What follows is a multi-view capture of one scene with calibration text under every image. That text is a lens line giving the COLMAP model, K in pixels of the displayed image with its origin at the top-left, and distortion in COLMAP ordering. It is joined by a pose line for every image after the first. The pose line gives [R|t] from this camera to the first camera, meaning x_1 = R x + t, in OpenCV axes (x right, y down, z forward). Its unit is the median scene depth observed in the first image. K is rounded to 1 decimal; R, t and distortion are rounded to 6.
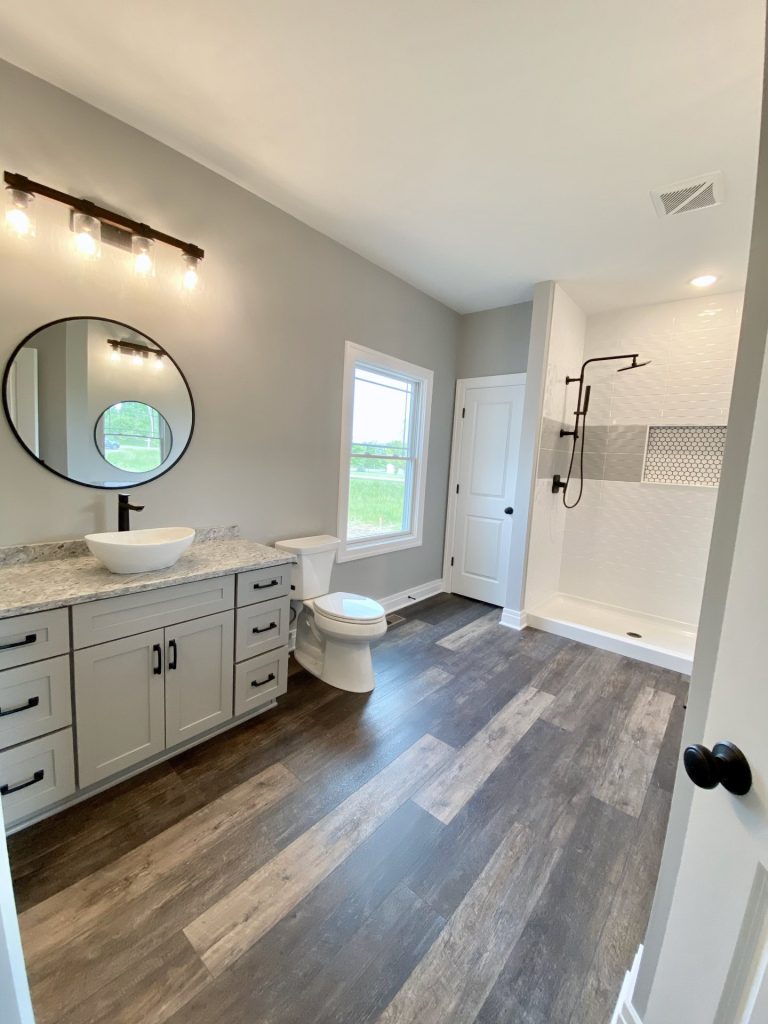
lens RADIAL K [[416.8, 0, 382.1], [0, 416.8, 505.1], [0, 0, 1]] dist [0.024560, -0.022083]
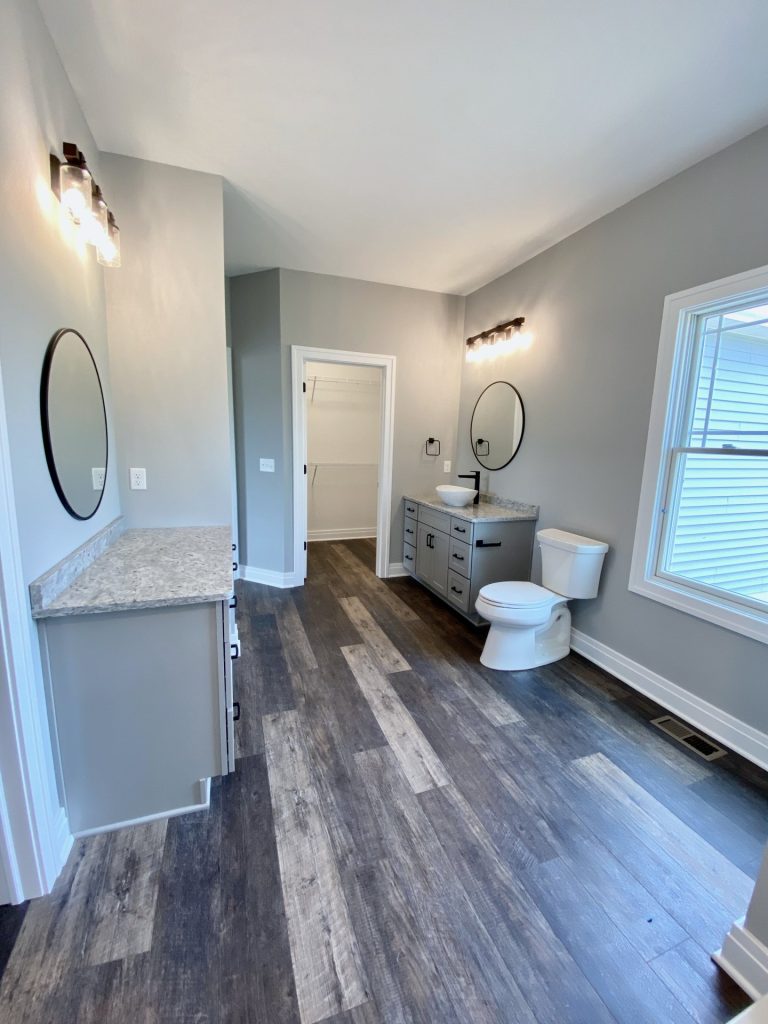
lens RADIAL K [[416.8, 0, 382.1], [0, 416.8, 505.1], [0, 0, 1]] dist [0.024560, -0.022083]
pose [[-0.491385, 0.067903, -0.868291, 1.208226], [-0.154189, 0.974426, 0.163462, -0.108934], [0.857185, 0.214203, -0.468349, 1.434079]]
